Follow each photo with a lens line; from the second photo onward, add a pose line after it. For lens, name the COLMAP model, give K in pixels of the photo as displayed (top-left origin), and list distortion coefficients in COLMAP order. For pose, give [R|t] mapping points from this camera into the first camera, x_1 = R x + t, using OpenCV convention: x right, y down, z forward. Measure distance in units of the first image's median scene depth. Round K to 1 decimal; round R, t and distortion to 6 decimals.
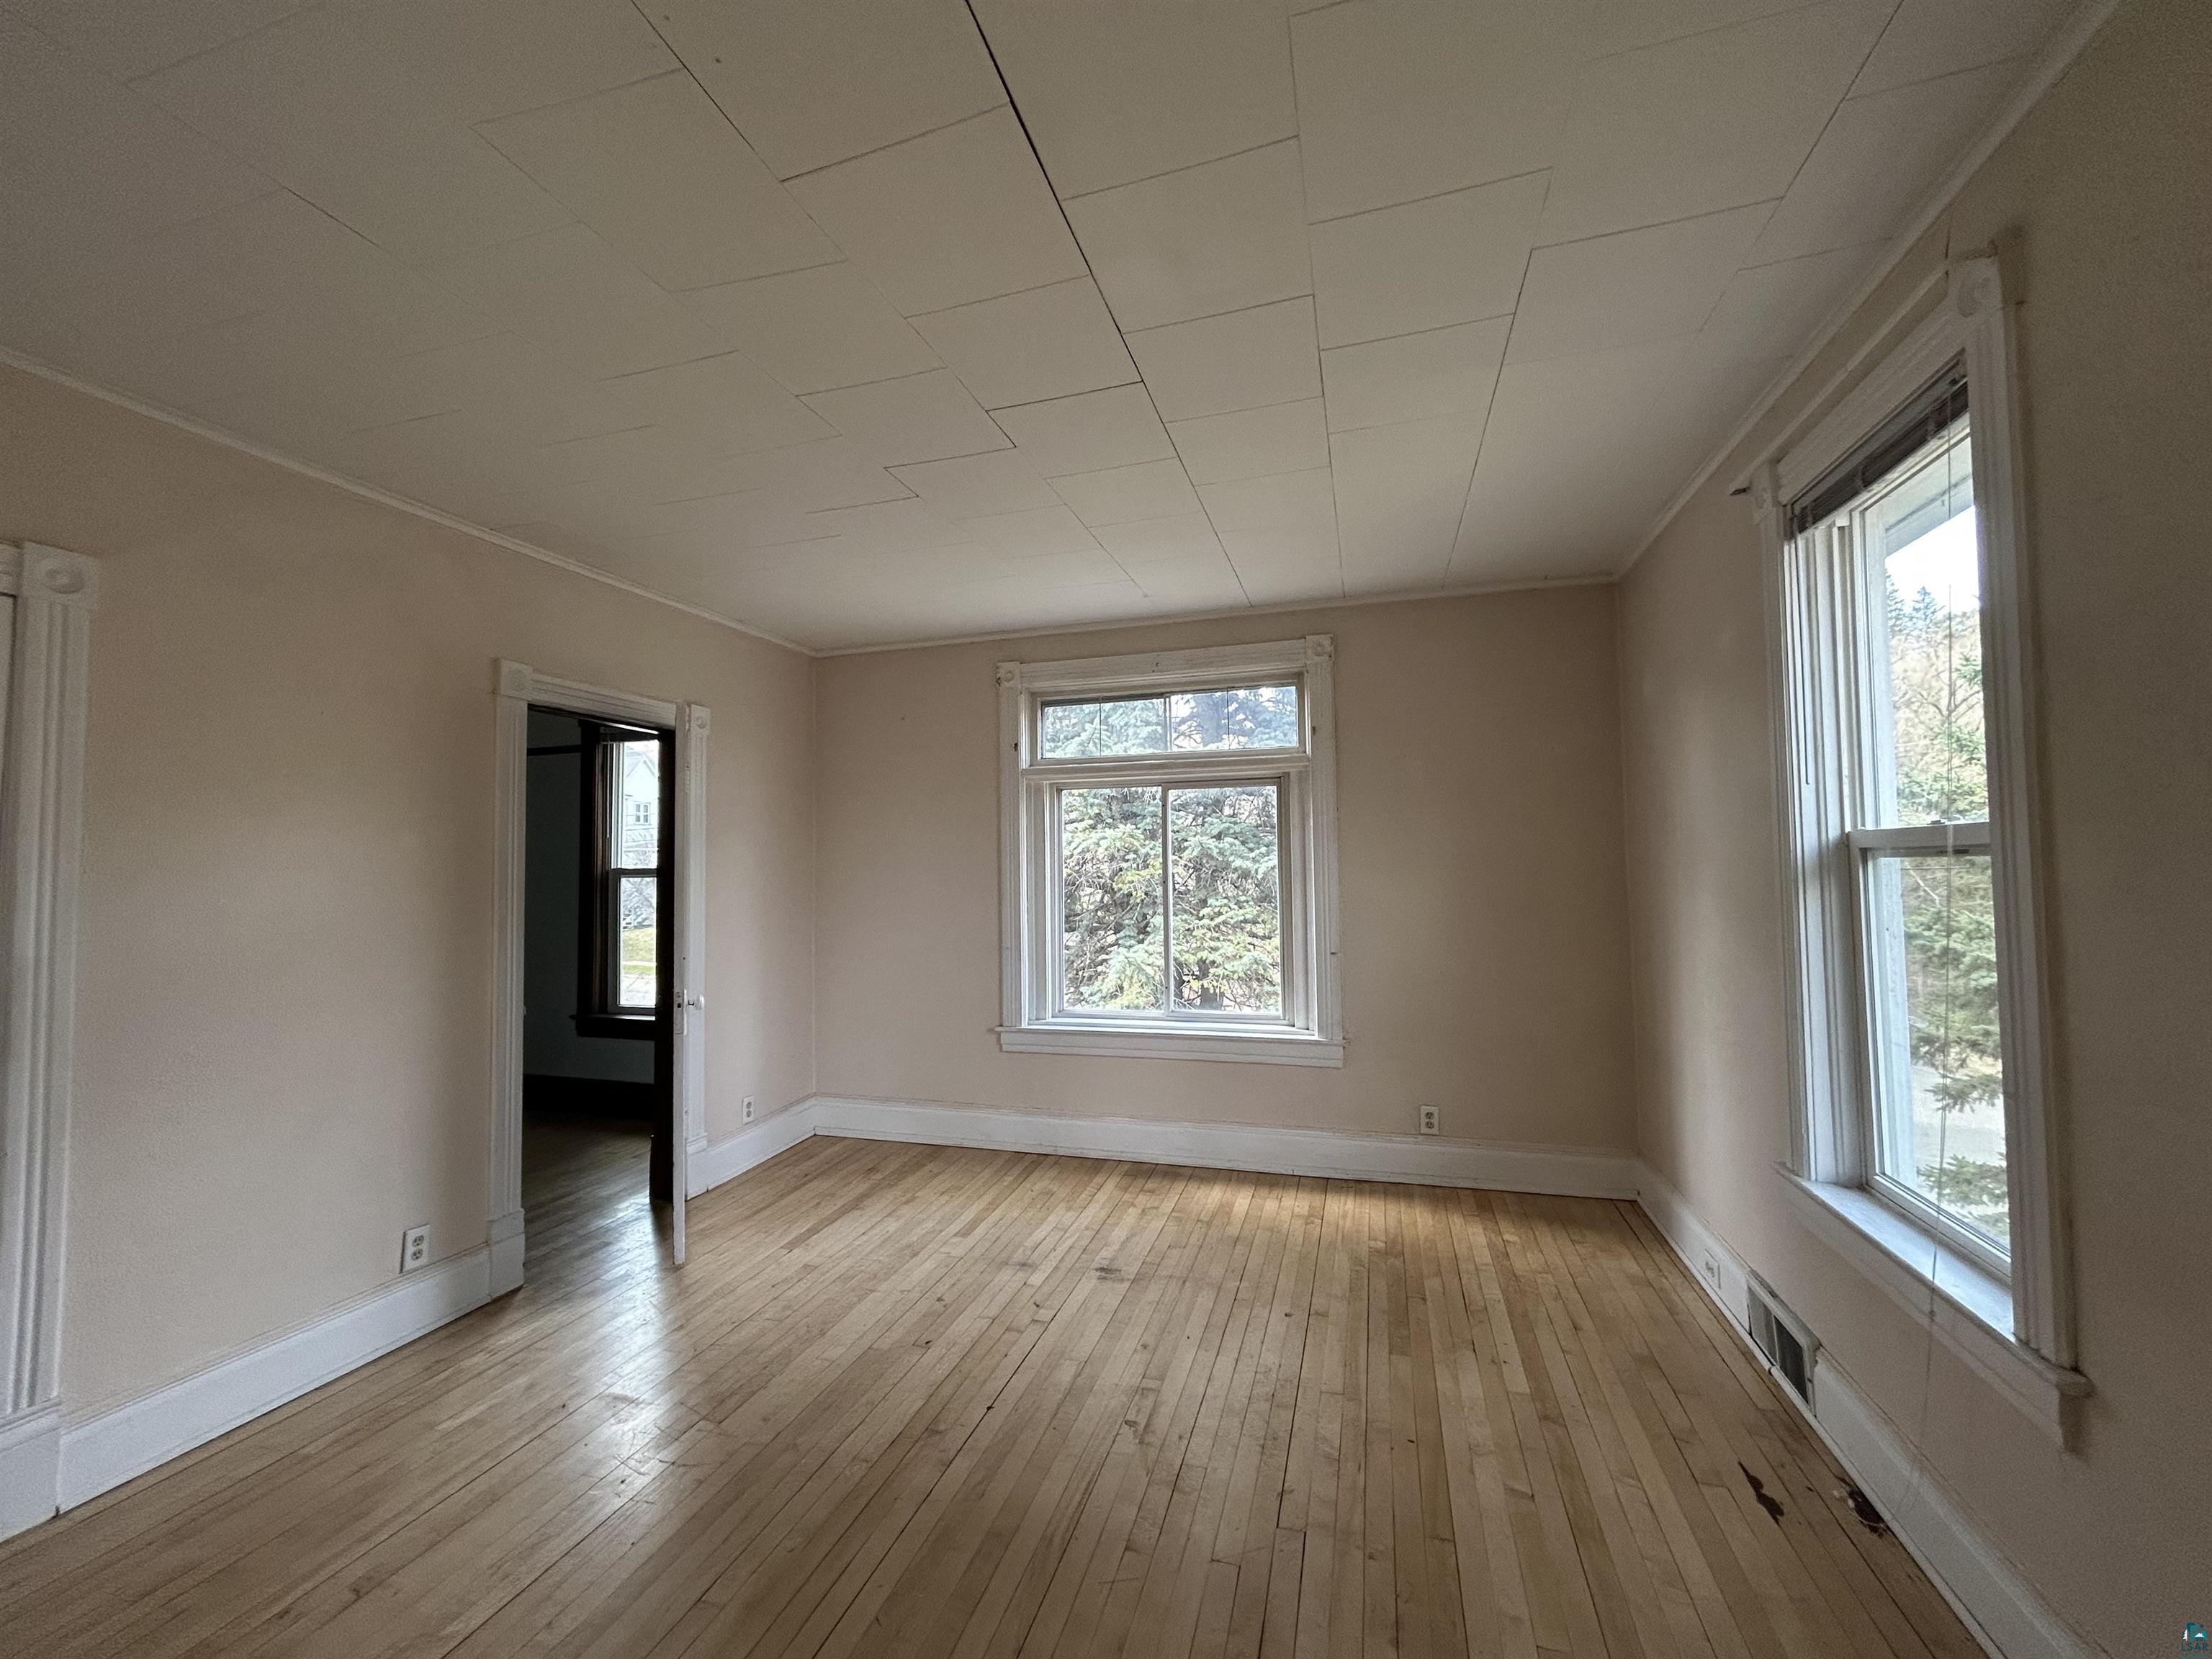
lens RADIAL K [[888.1, 0, 1099.3], [0, 888.1, 833.9], [0, 0, 1]] dist [0.003678, -0.000213]
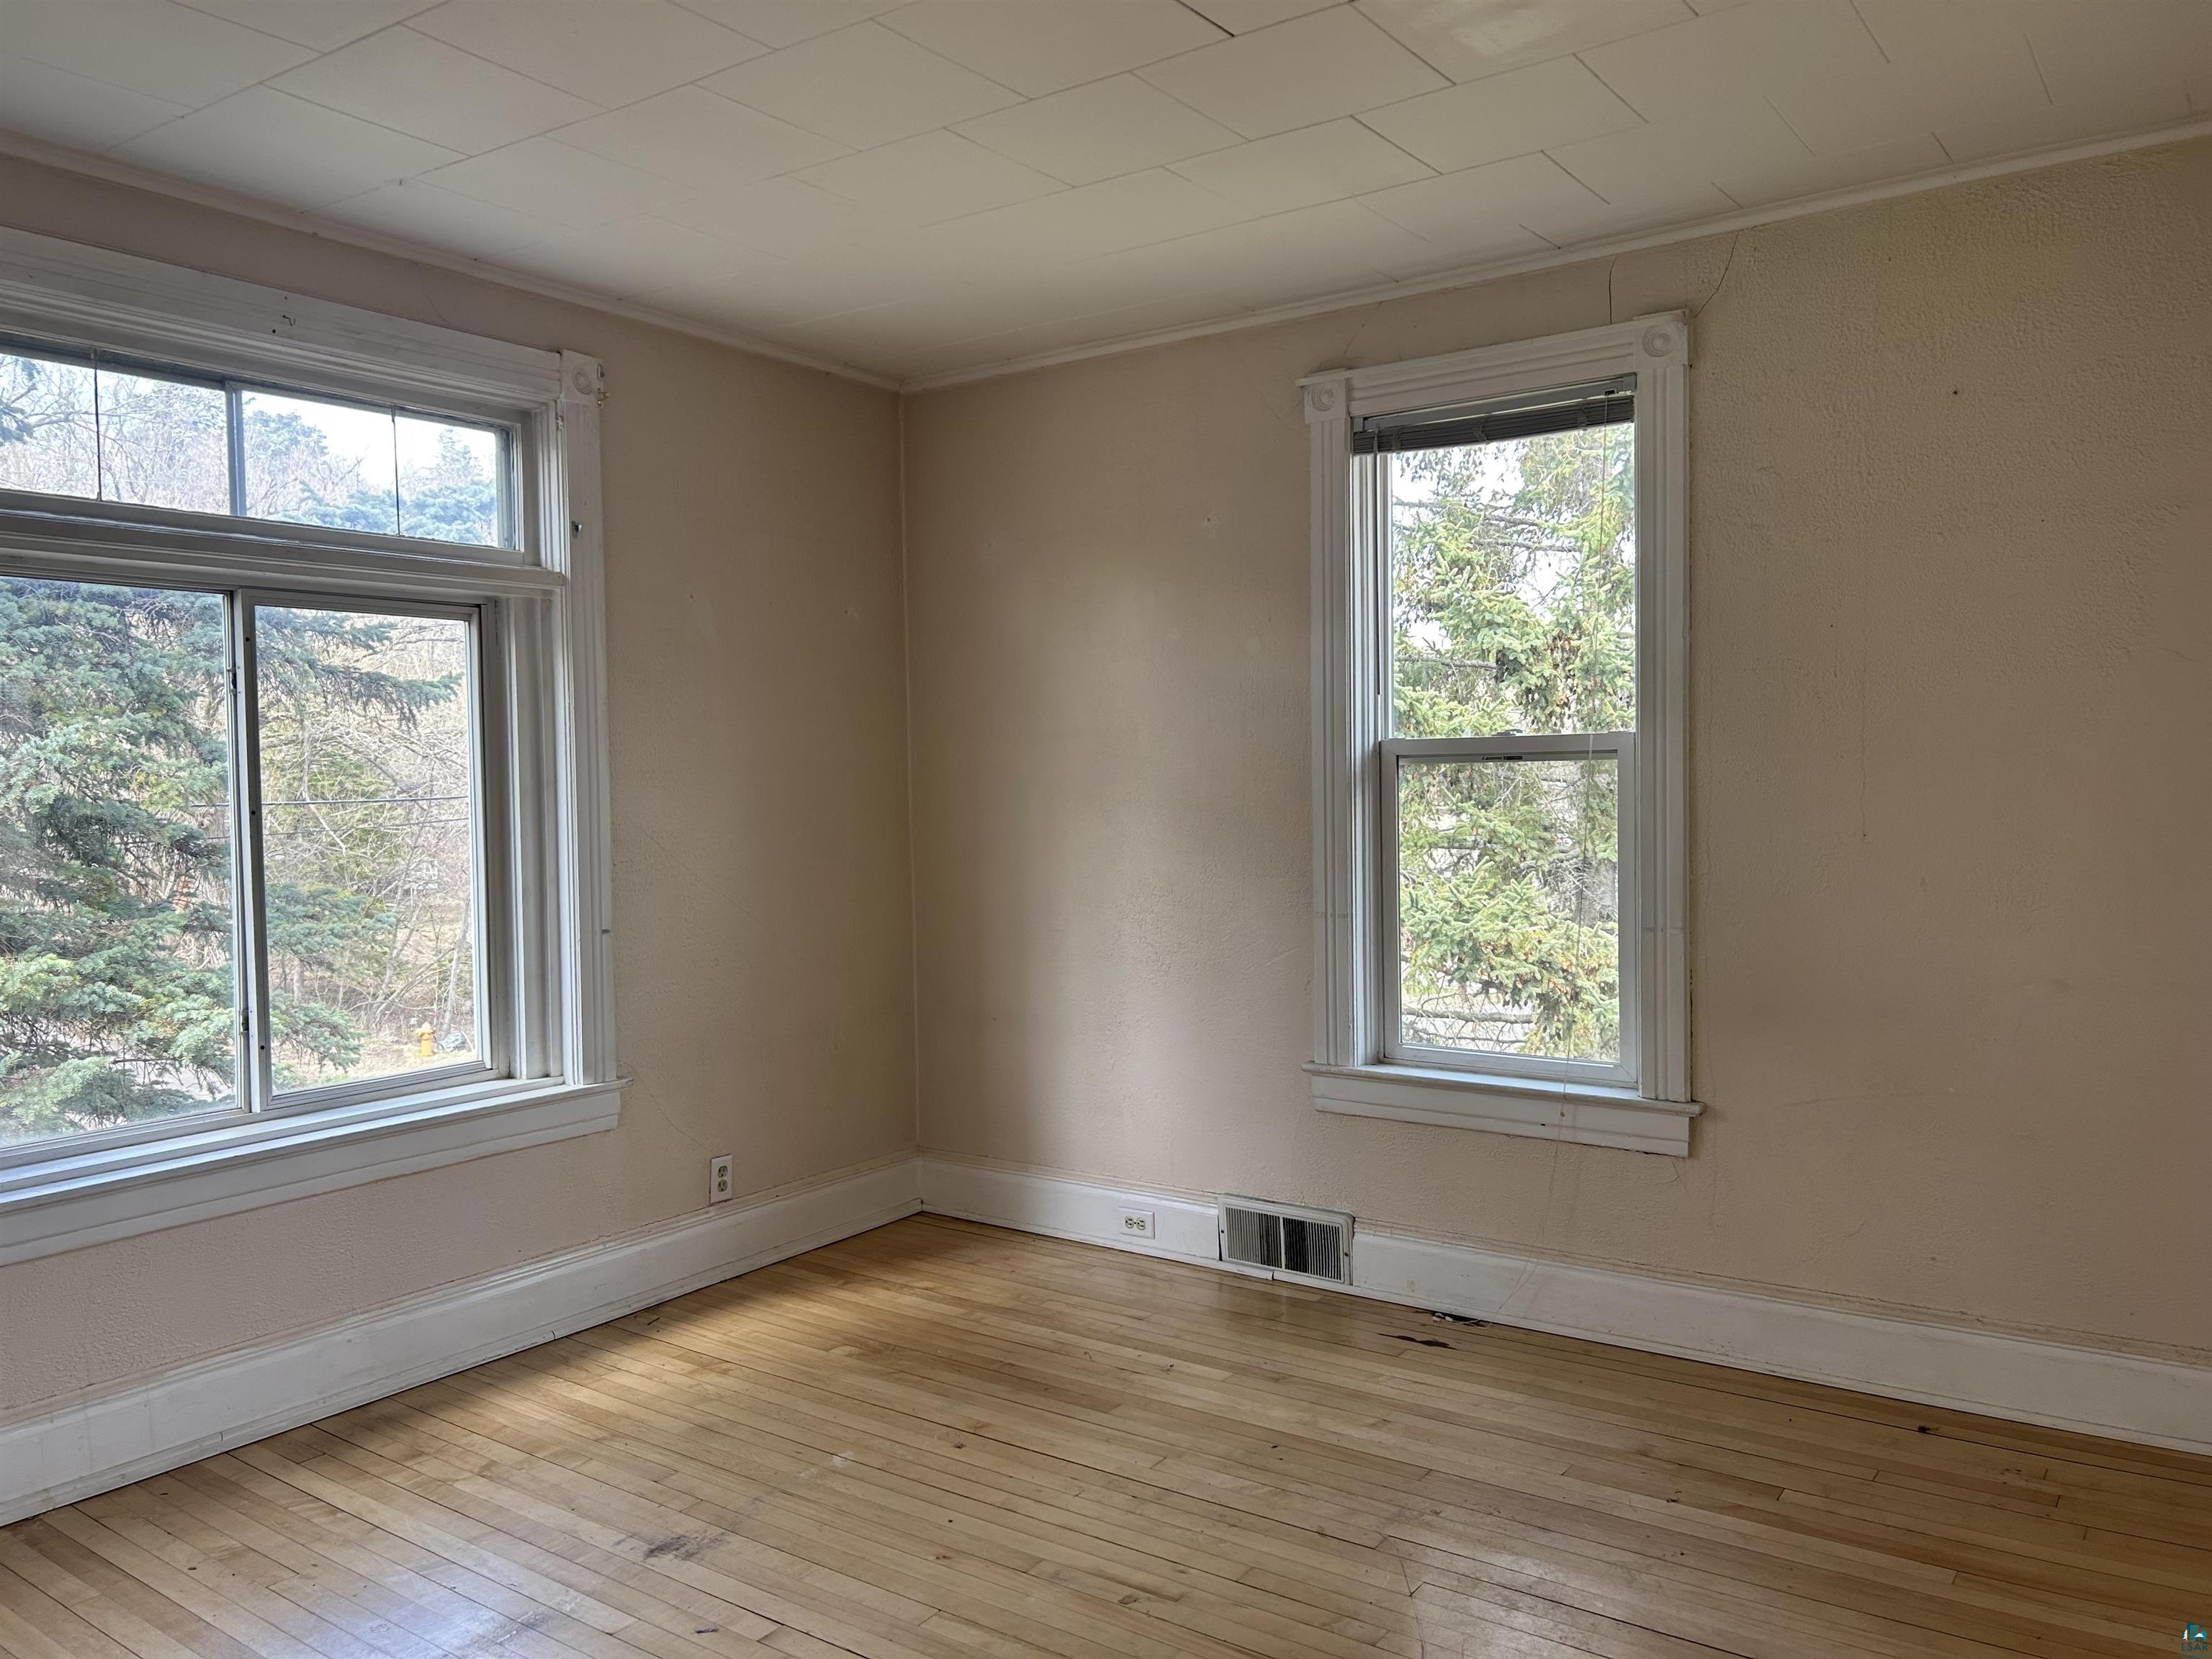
lens RADIAL K [[1653.1, 0, 1111.5], [0, 1653.1, 844.2], [0, 0, 1]] dist [0.055130, -0.065768]
pose [[0.321168, -0.030808, 0.946521, -0.695014], [-0.027056, 0.998764, 0.041689, 0.028395], [-0.946636, -0.038998, 0.319938, 0.390125]]
